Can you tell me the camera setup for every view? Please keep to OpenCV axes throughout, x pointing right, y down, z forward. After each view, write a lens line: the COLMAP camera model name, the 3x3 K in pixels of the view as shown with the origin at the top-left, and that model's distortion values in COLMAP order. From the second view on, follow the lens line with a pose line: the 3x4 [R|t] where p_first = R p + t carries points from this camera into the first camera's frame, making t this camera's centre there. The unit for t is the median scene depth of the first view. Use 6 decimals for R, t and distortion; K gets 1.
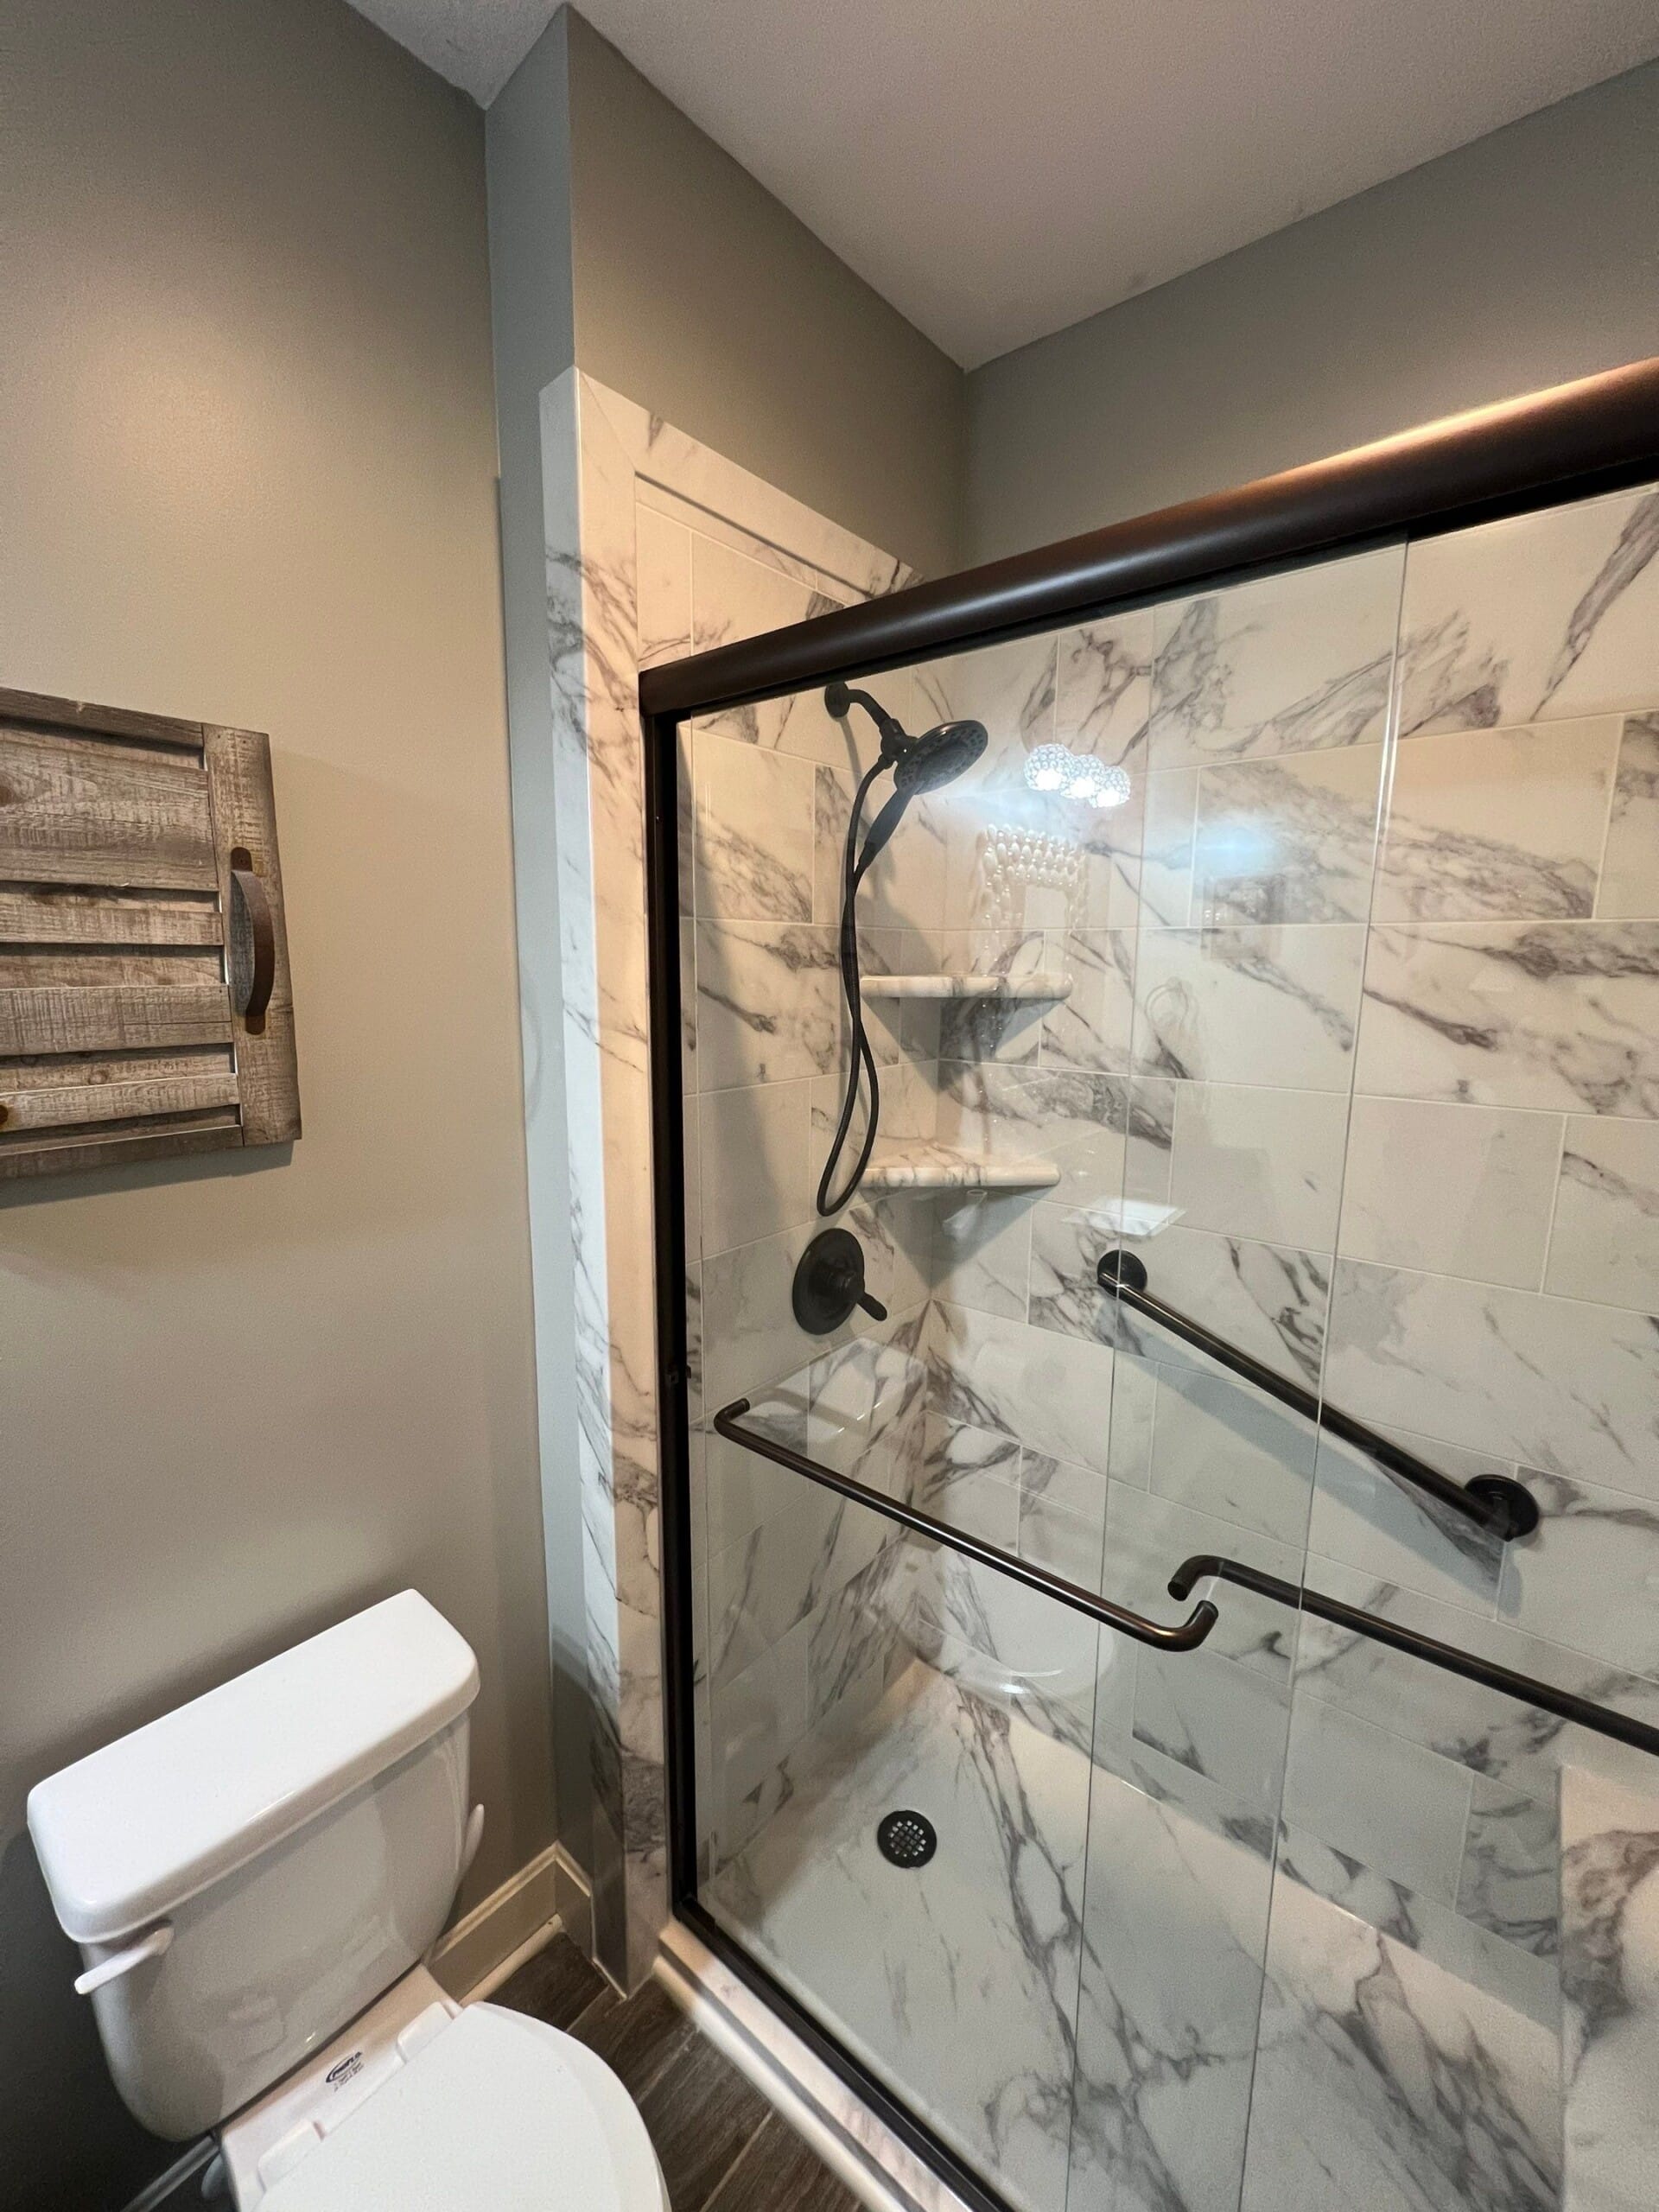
lens RADIAL K [[880.0, 0, 828.0], [0, 880.0, 1101.1], [0, 0, 1]] dist [-0.001064, -0.000576]
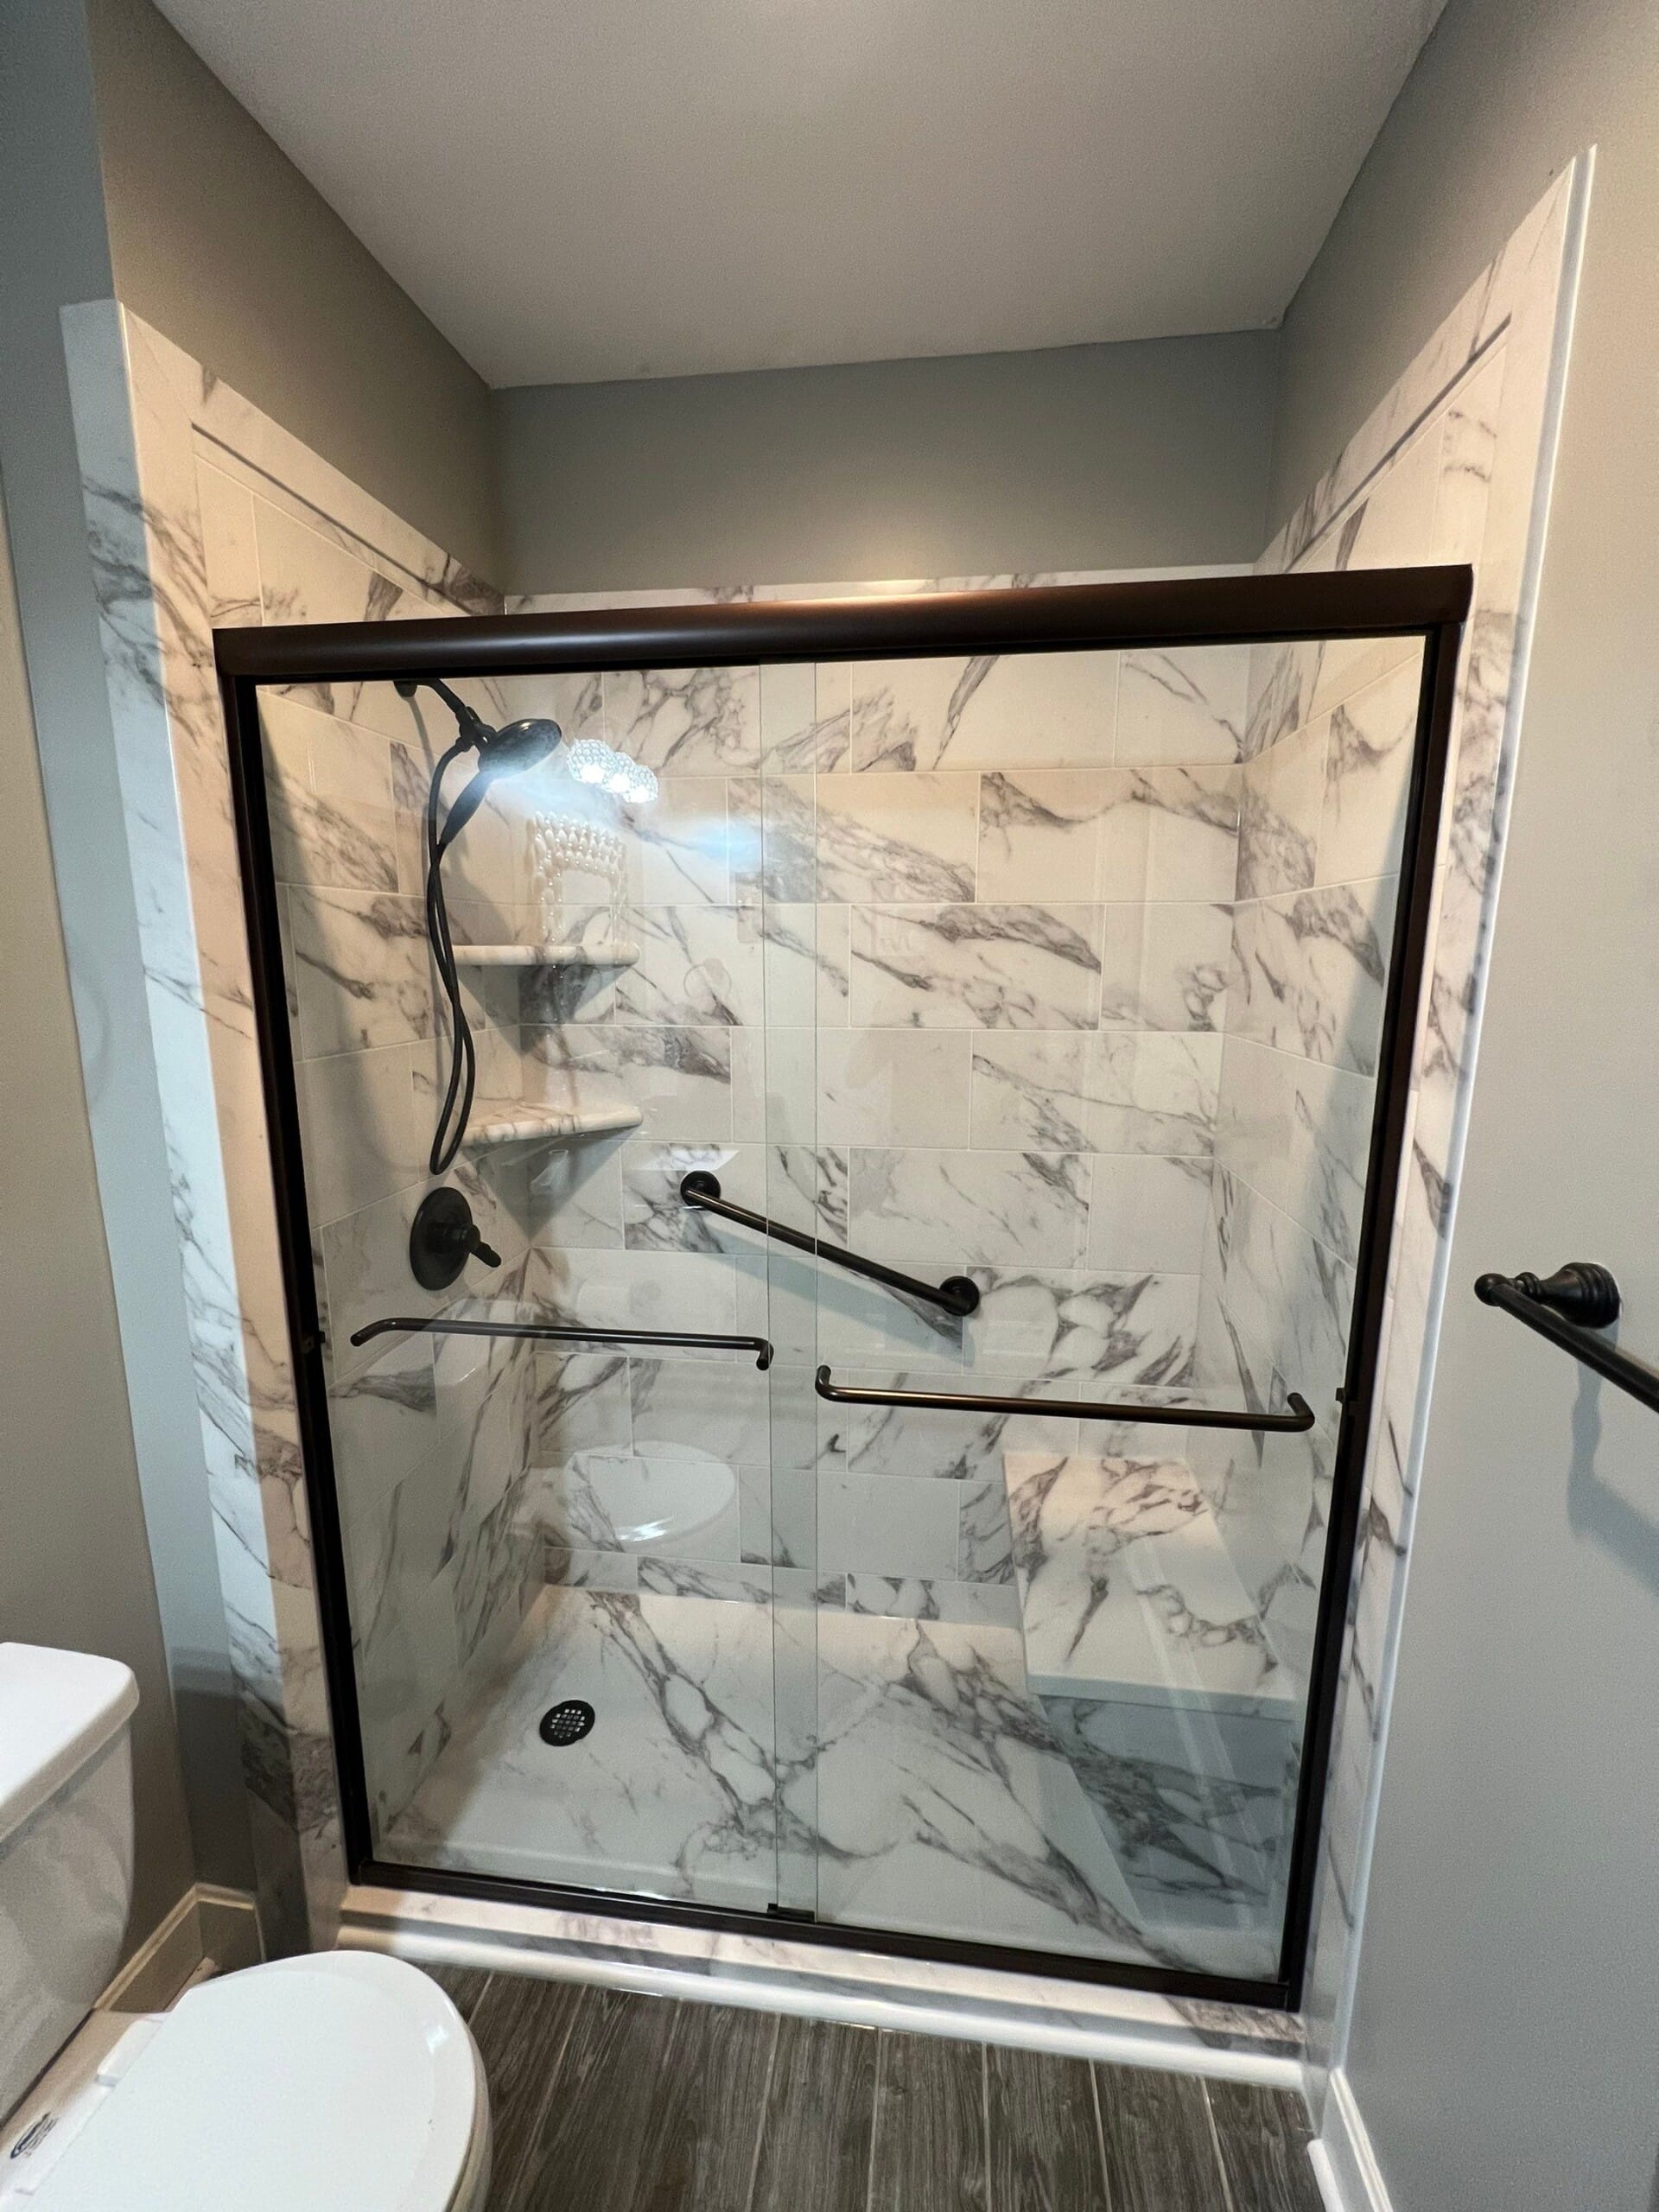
lens RADIAL K [[880.0, 0, 828.0], [0, 880.0, 1101.1], [0, 0, 1]] dist [-0.001064, -0.000576]
pose [[0.851572, -0.094426, 0.515663, -0.156712], [0.086959, 0.995461, 0.038680, 0.049822], [-0.516975, 0.011902, 0.855918, -0.161106]]
